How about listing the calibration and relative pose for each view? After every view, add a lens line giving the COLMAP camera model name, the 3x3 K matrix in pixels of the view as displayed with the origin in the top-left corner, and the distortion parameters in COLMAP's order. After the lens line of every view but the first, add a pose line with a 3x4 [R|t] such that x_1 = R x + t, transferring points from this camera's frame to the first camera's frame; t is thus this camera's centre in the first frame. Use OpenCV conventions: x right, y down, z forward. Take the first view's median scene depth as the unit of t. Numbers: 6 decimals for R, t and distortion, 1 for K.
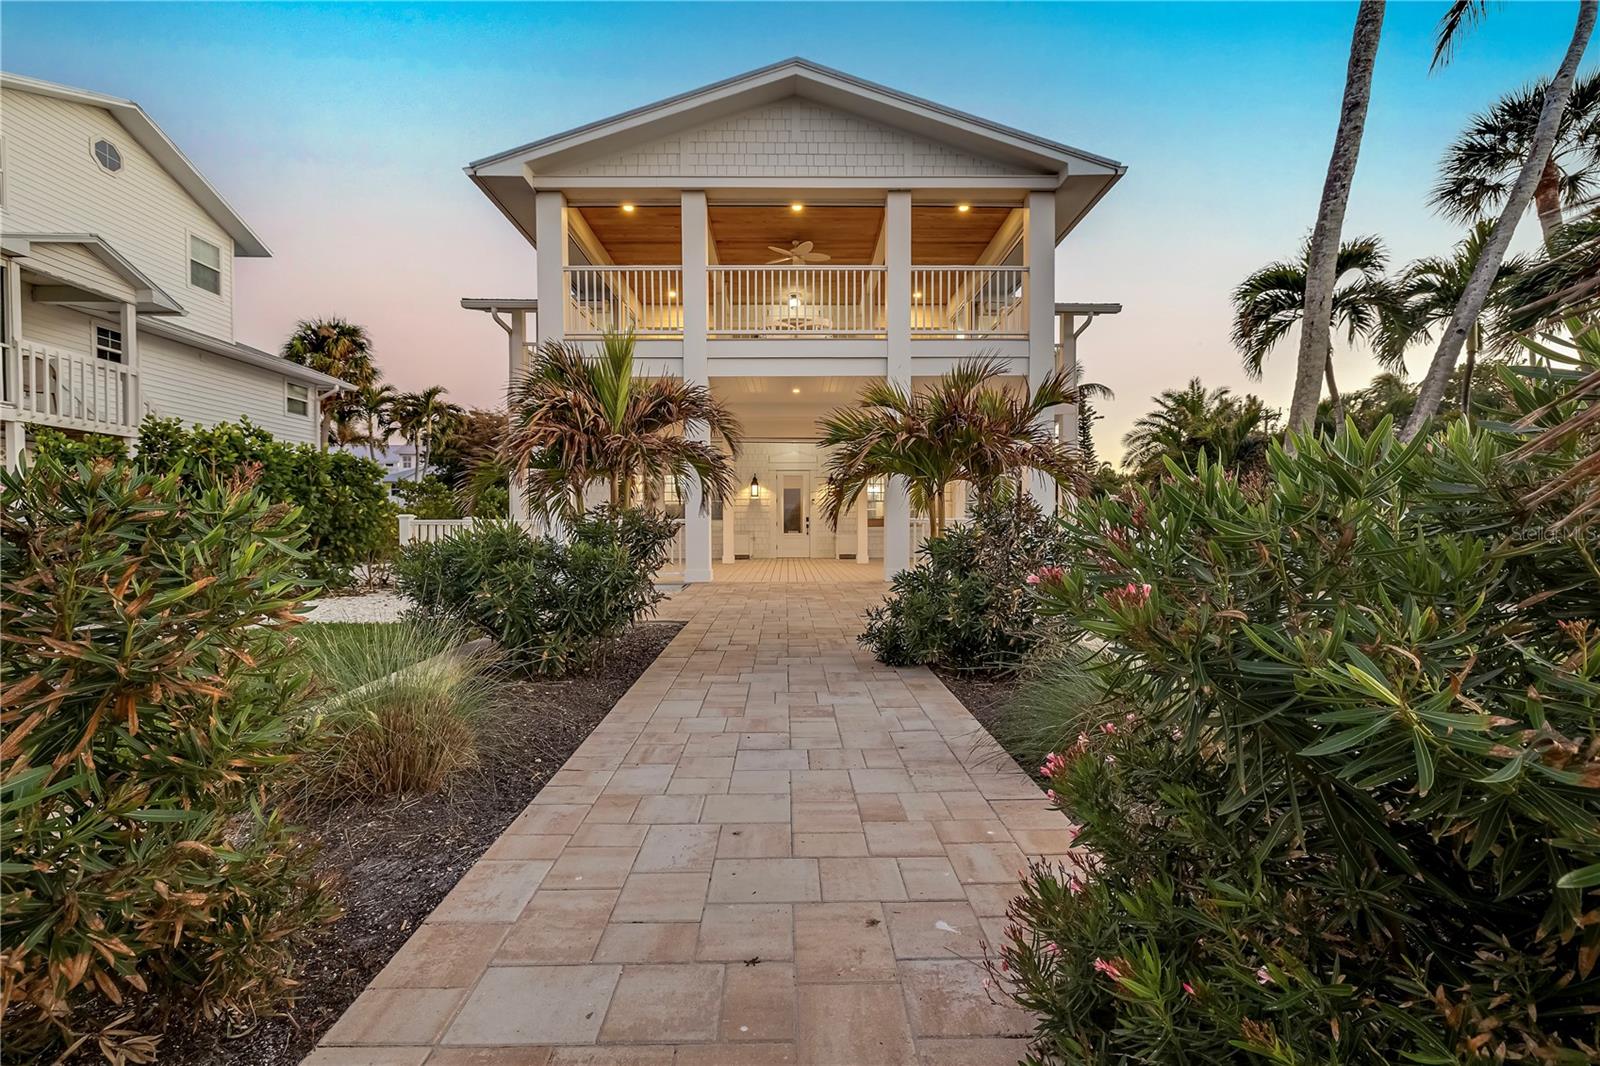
lens RADIAL K [[744.4, 0, 800.0], [0, 744.4, 533.0], [0, 0, 1]] dist [-0.002478, -0.005453]
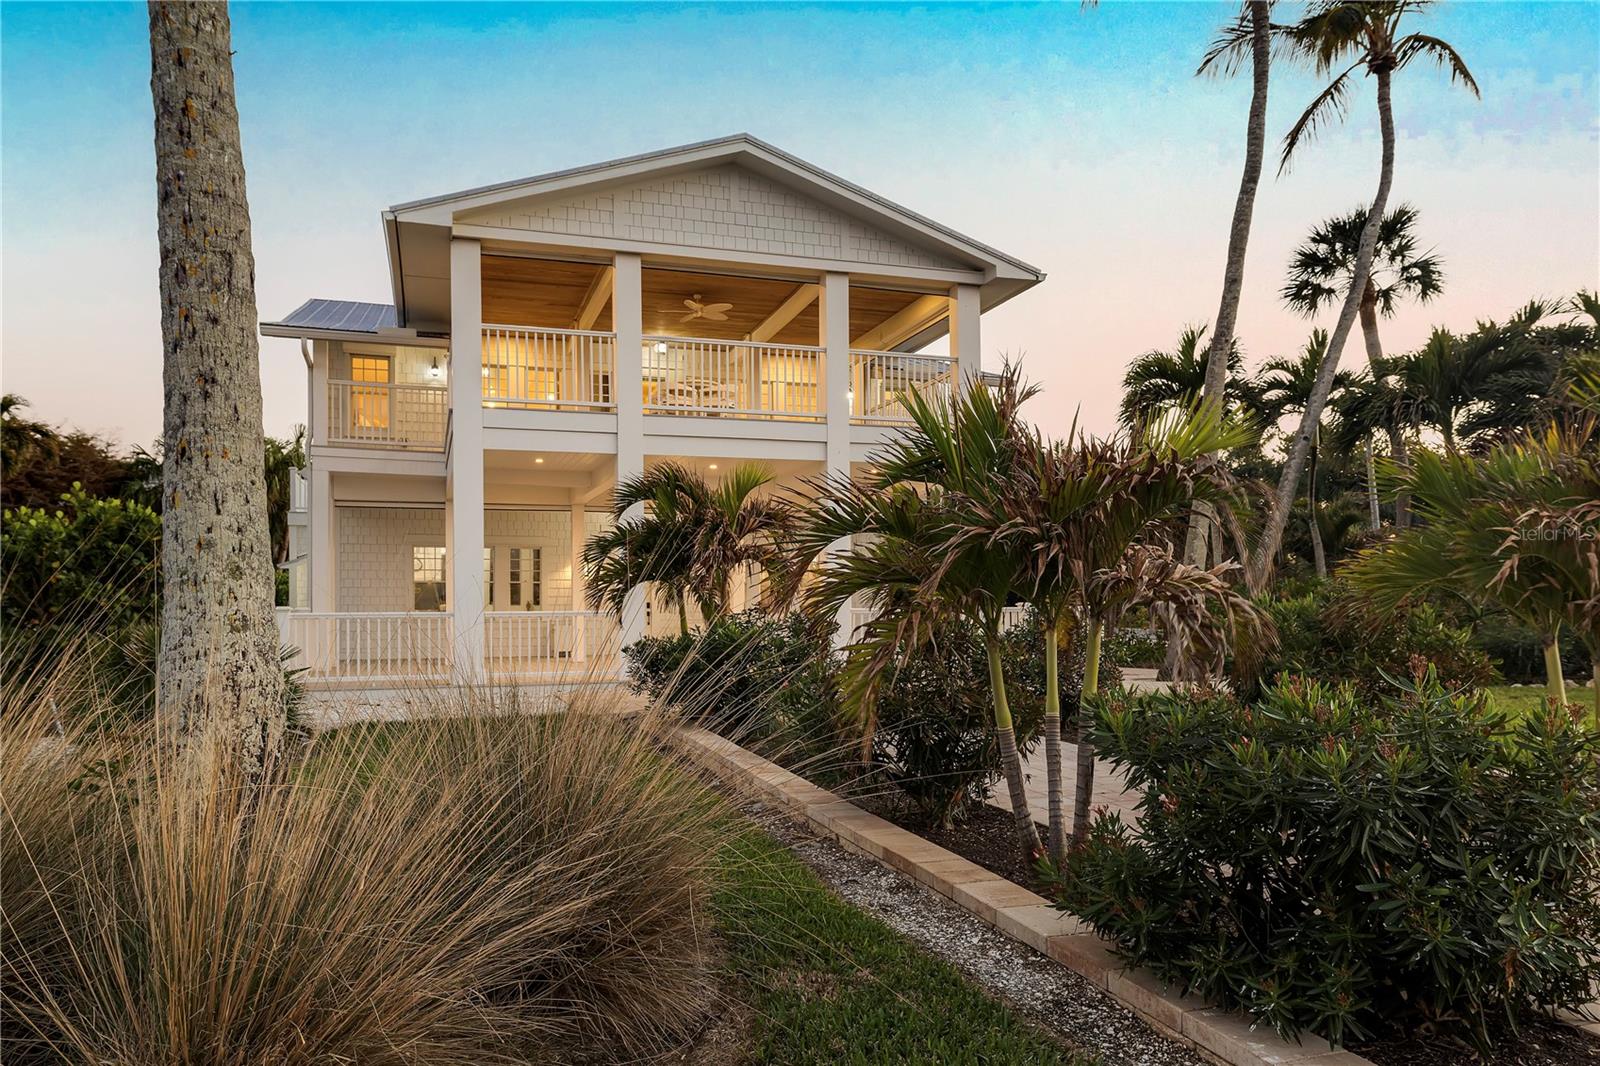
lens RADIAL K [[1273.9, 0, 800.0], [0, 1273.9, 533.0], [0, 0, 1]] dist [0.001107, -0.001011]
pose [[0.940154, 0.011385, 0.340561, -0.469225], [0.010335, 0.998029, -0.061895, -0.013022], [-0.340594, 0.061710, 0.938183, -0.525013]]
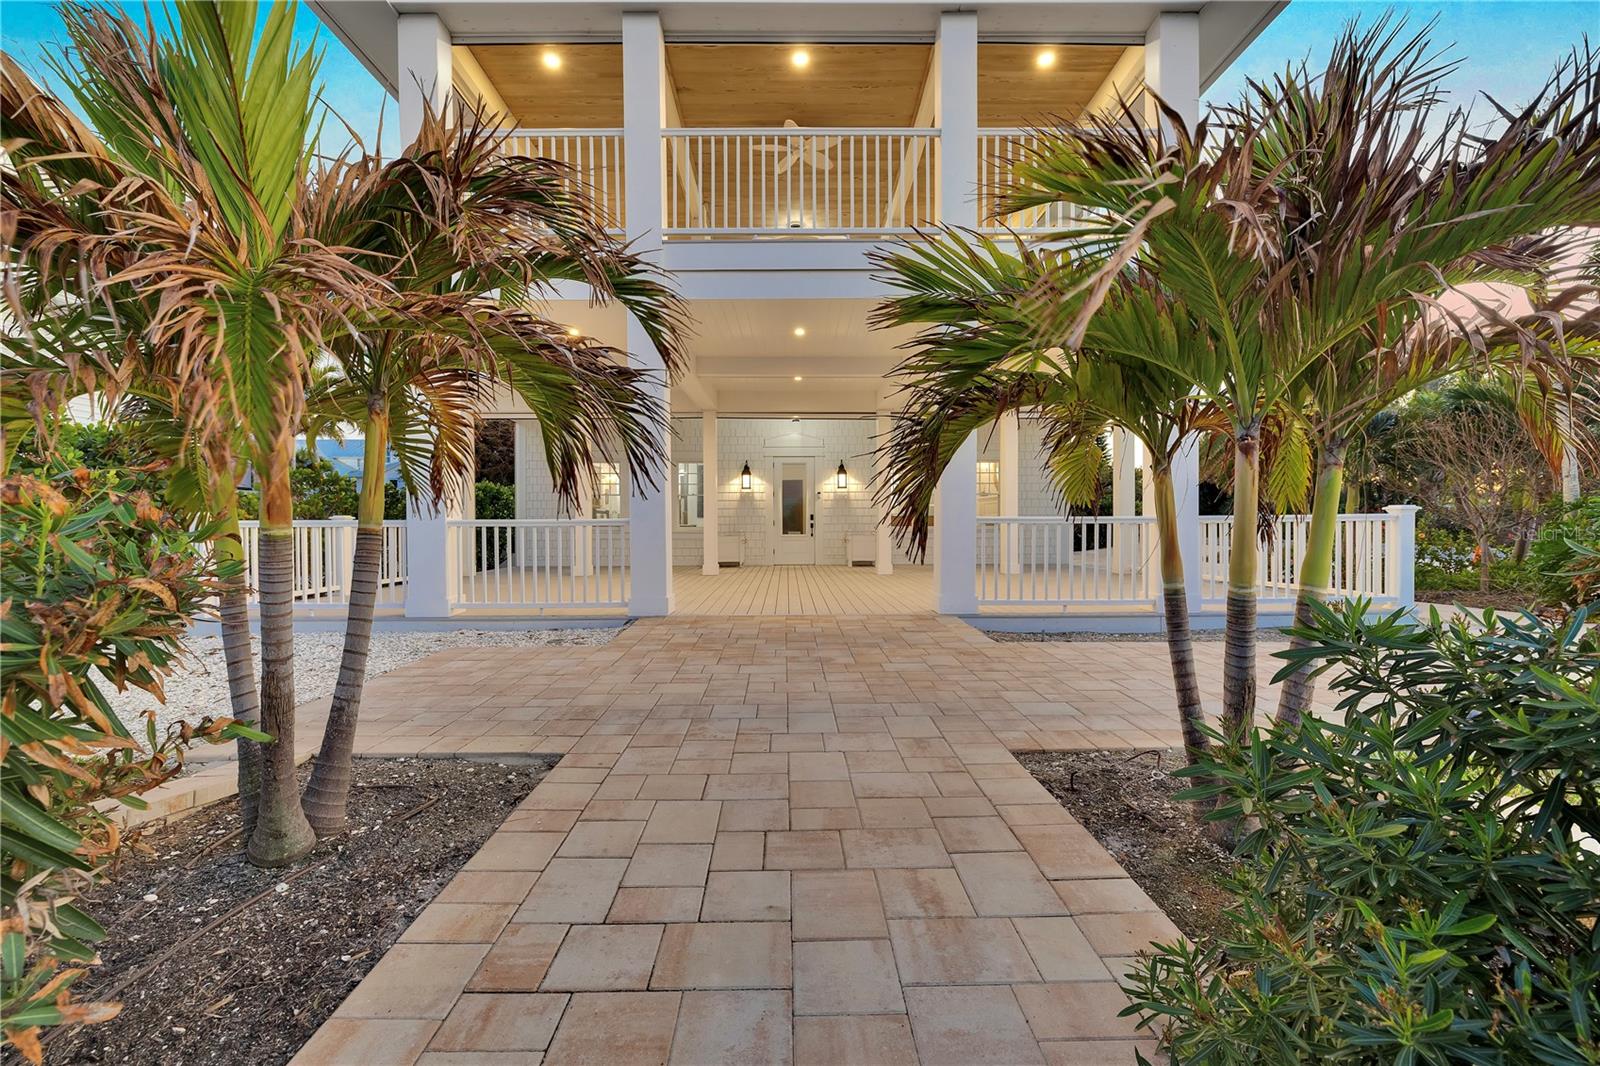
lens RADIAL K [[744.4, 0, 800.0], [0, 744.4, 533.0], [0, 0, 1]] dist [-0.002478, -0.005453]
pose [[0.999998, -0.001445, 0.001060, -0.005976], [0.001441, 0.999991, 0.004044, -0.007874], [-0.001066, -0.004042, 0.999991, 0.341442]]
